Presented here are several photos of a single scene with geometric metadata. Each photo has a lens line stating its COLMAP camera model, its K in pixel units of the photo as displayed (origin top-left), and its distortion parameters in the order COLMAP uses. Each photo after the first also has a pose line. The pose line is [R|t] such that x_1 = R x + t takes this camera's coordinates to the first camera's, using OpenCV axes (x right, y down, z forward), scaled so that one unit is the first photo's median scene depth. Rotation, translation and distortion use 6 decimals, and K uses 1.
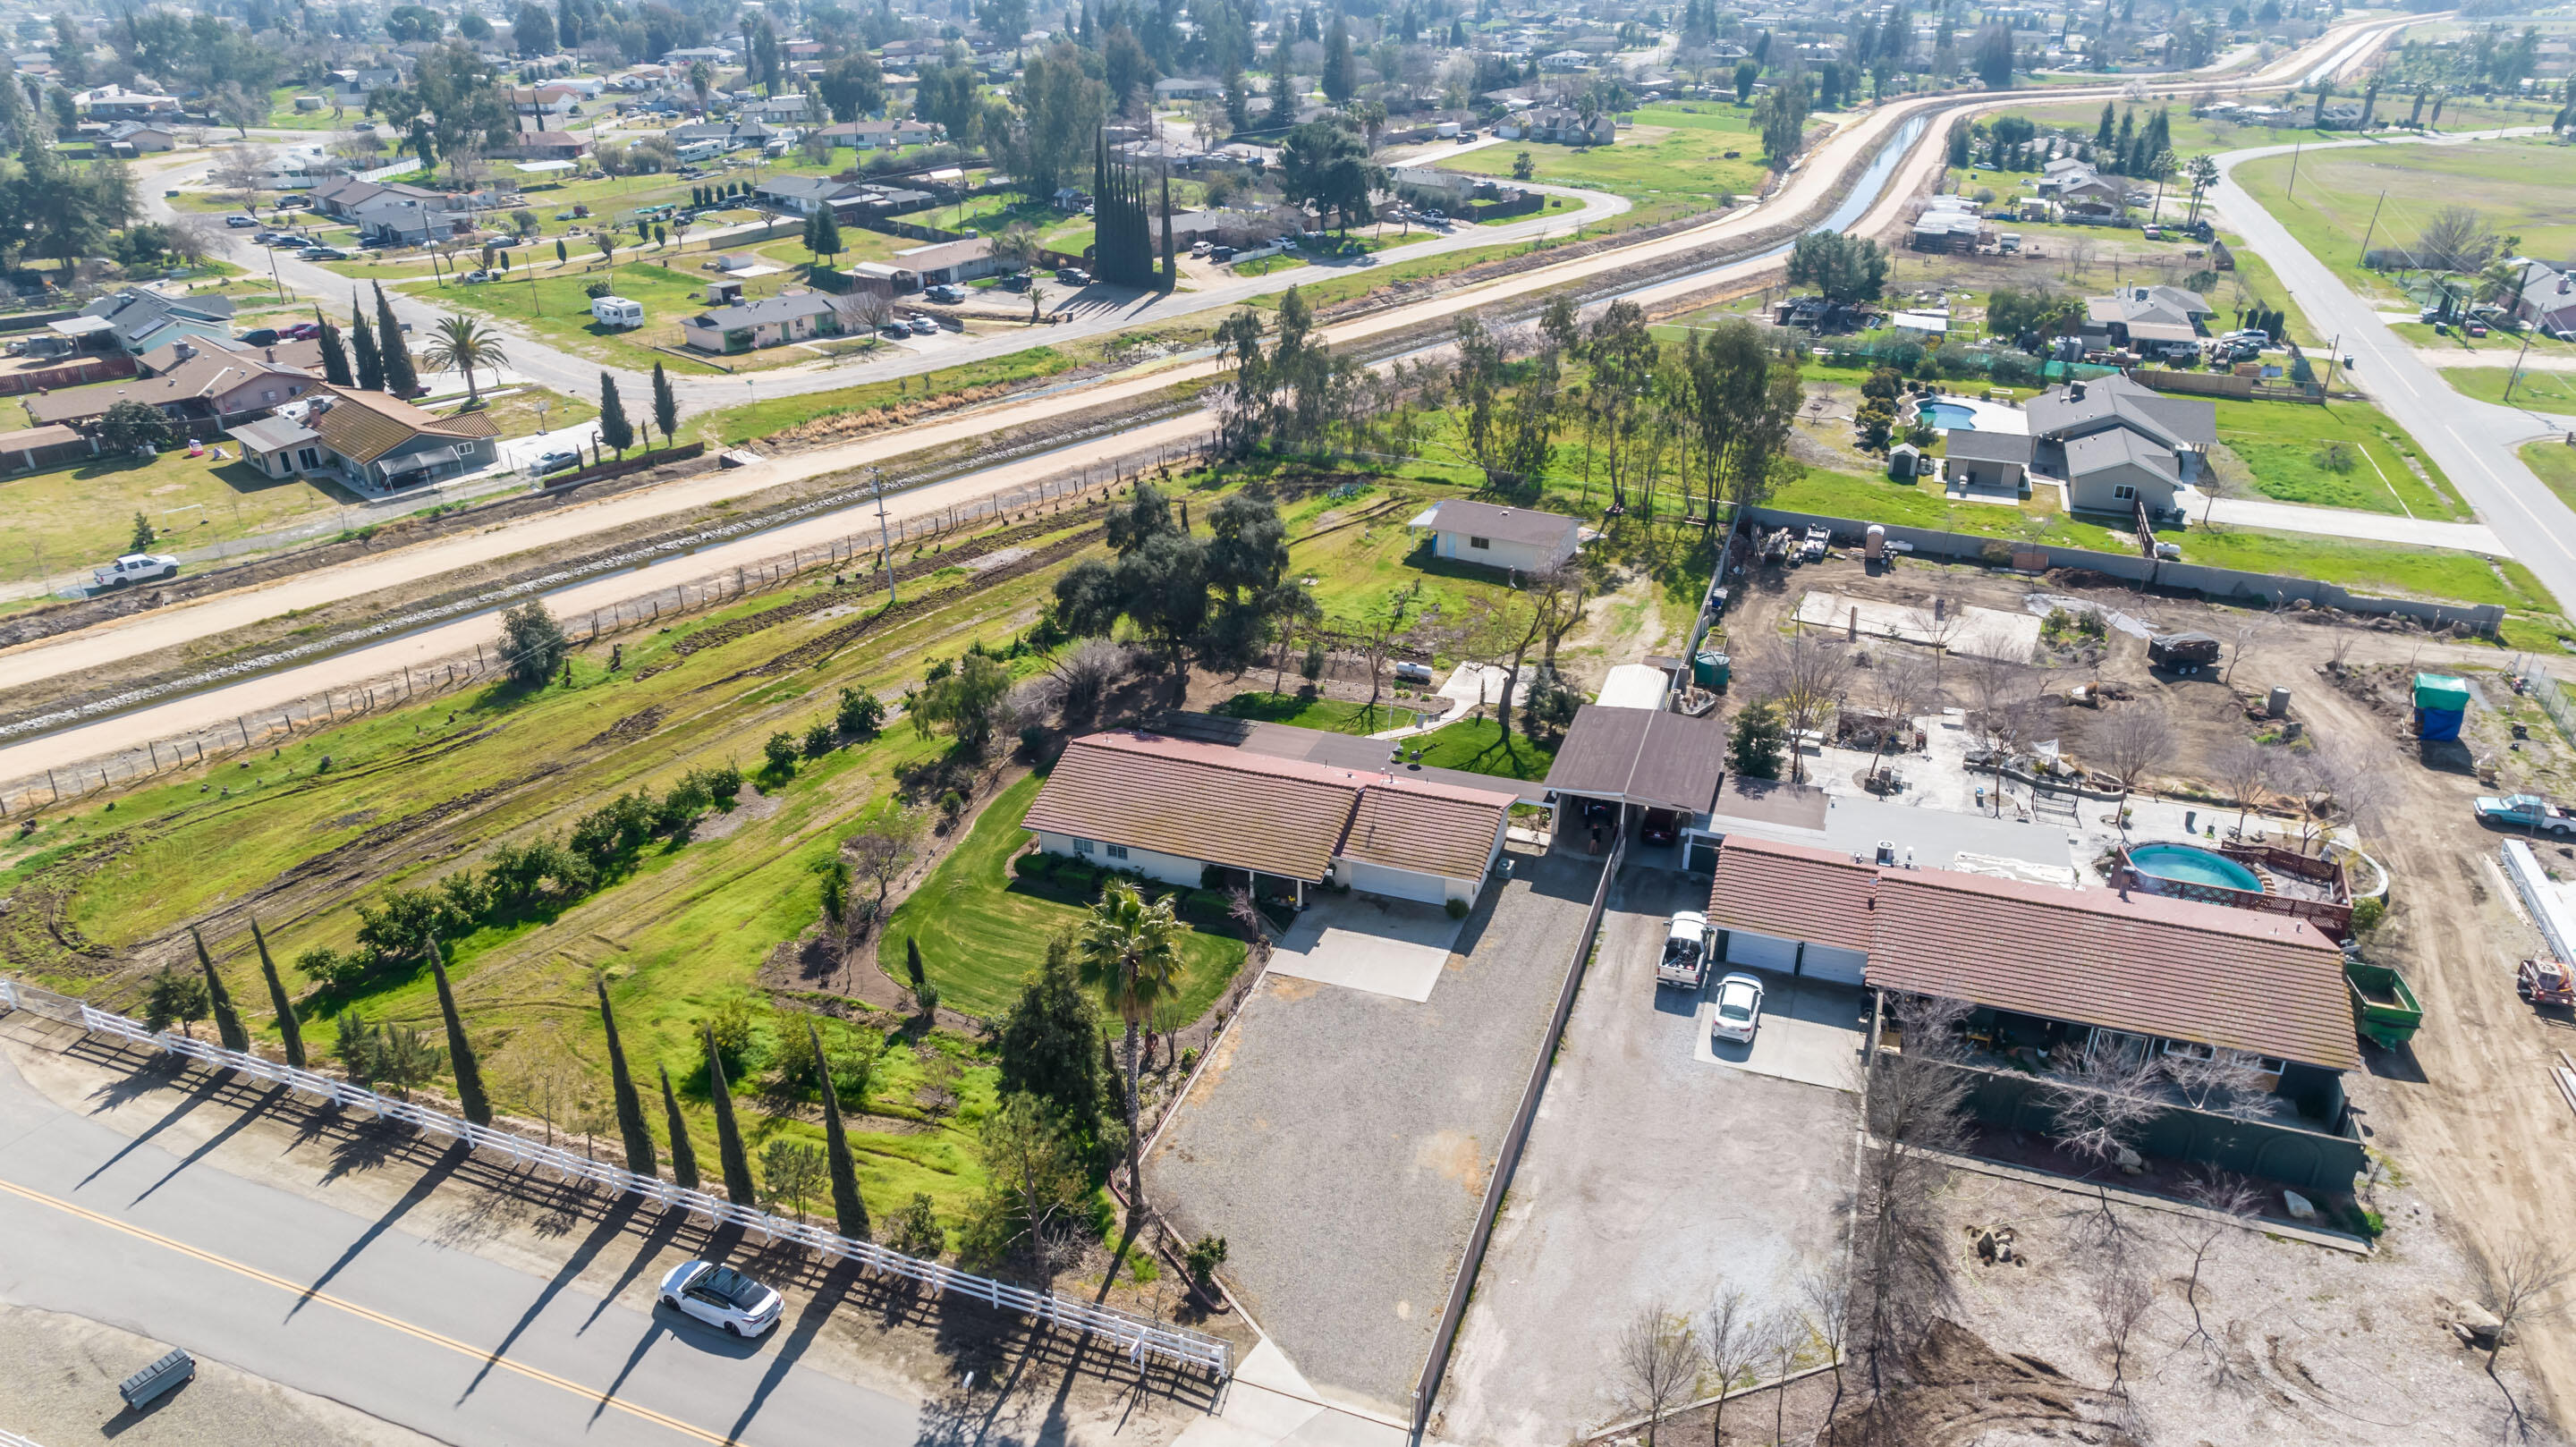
lens RADIAL K [[1647.4, 0, 1300.4], [0, 1647.4, 724.4], [0, 0, 1]] dist [-0.067898, 0.069232]
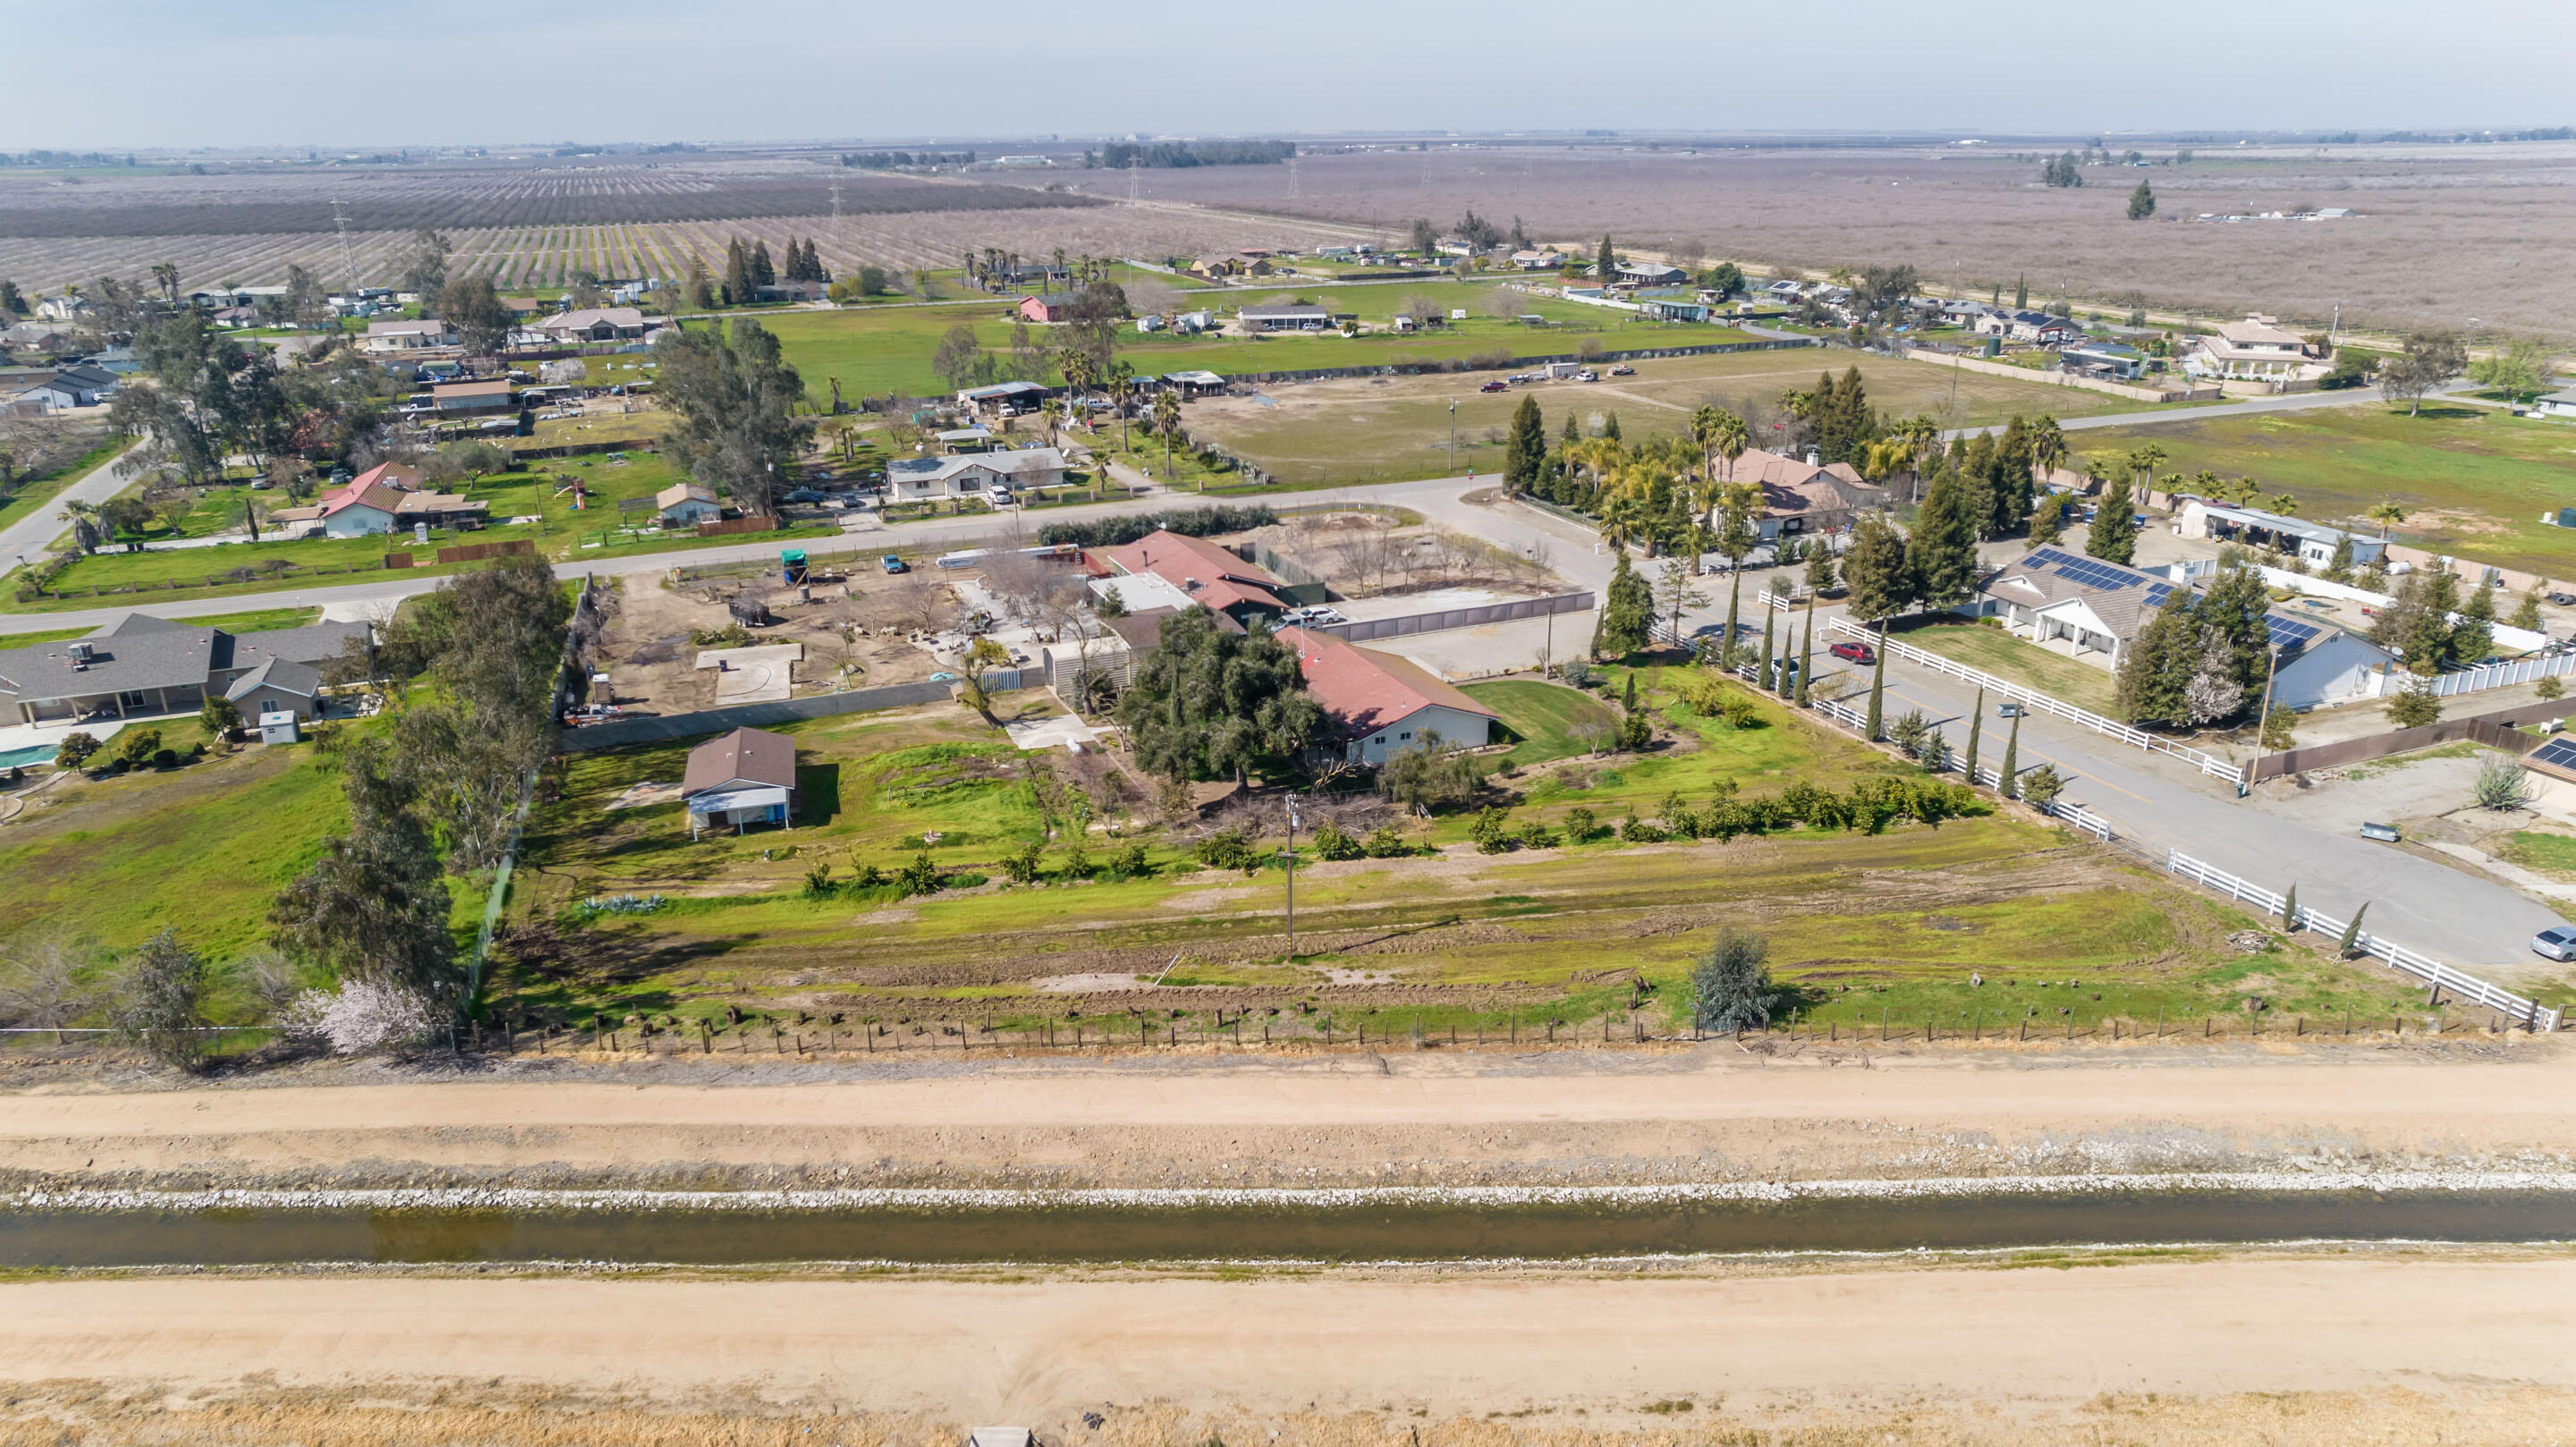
lens RADIAL K [[1647.4, 0, 1300.4], [0, 1647.4, 724.4], [0, 0, 1]] dist [-0.067898, 0.069232]
pose [[-0.685840, -0.240545, 0.686849, -0.781707], [0.330481, 0.737926, 0.588428, -0.633119], [-0.648387, 0.630558, -0.426604, 1.293718]]
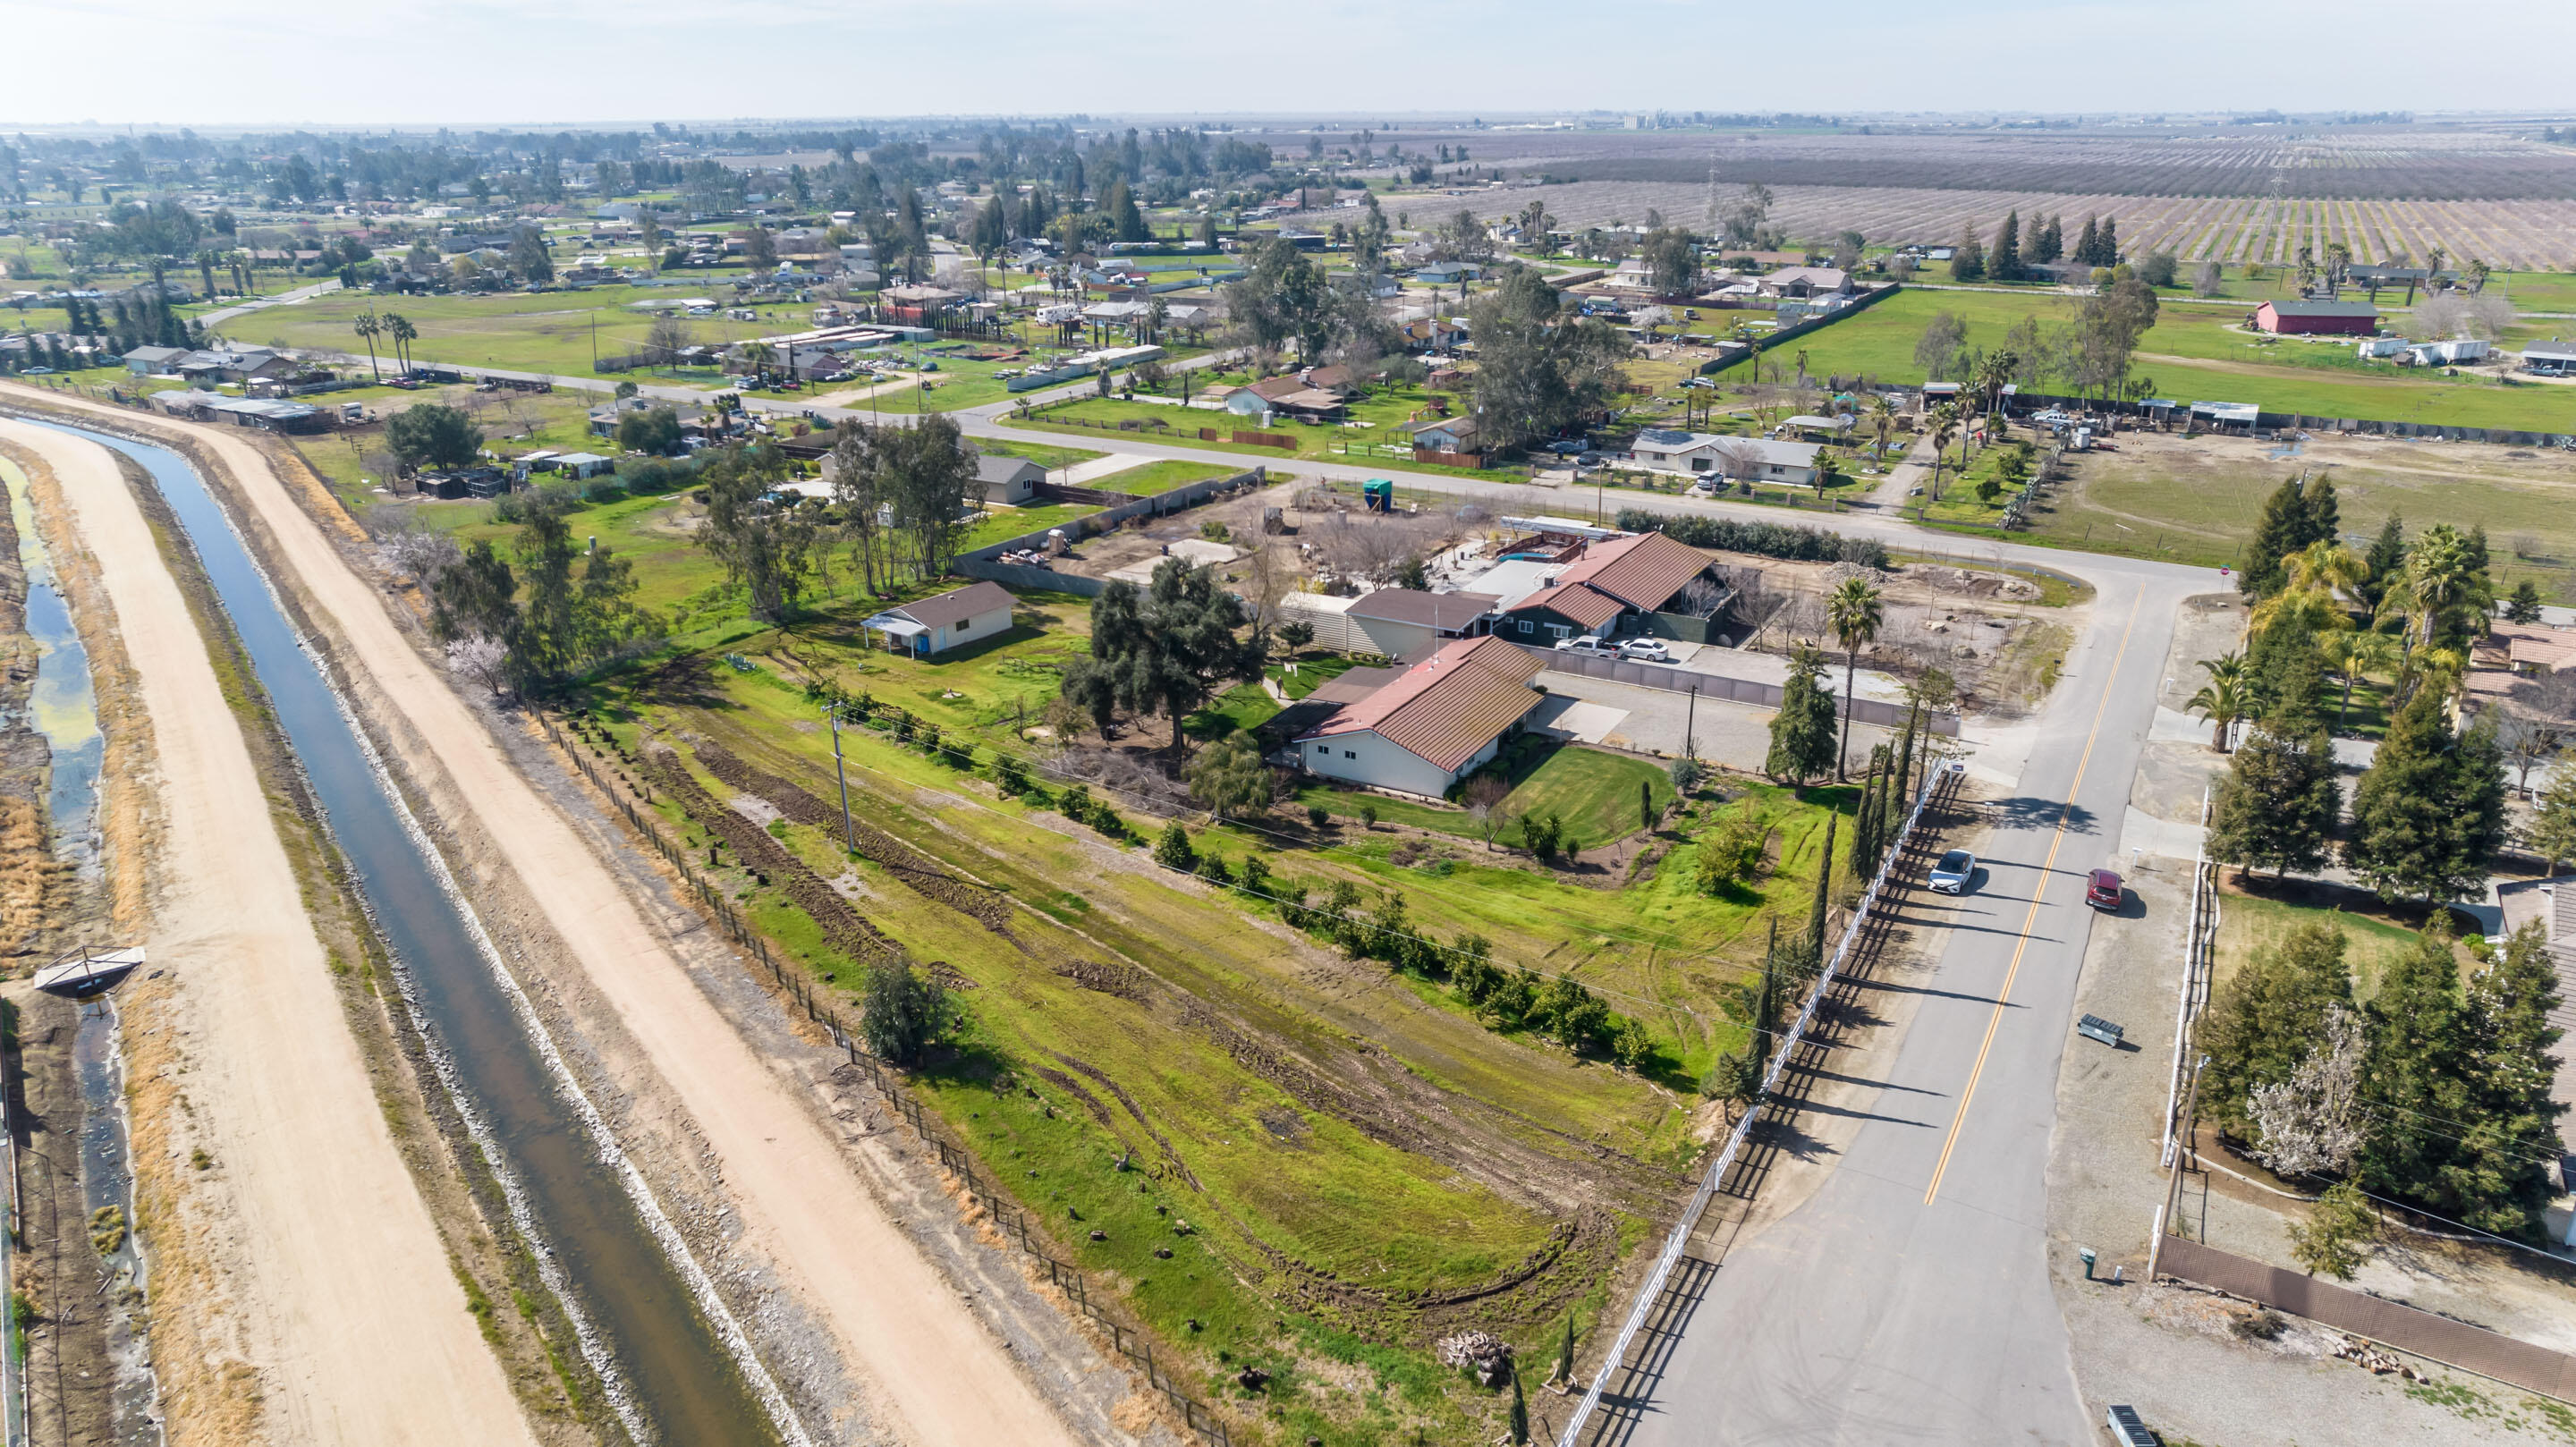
lens RADIAL K [[1647.4, 0, 1300.4], [0, 1647.4, 724.4], [0, 0, 1]] dist [-0.067898, 0.069232]
pose [[0.166883, -0.345419, 0.923491, -0.998947], [0.438875, 0.864746, 0.244138, -0.245035], [-0.882915, 0.364554, 0.295907, 0.529956]]
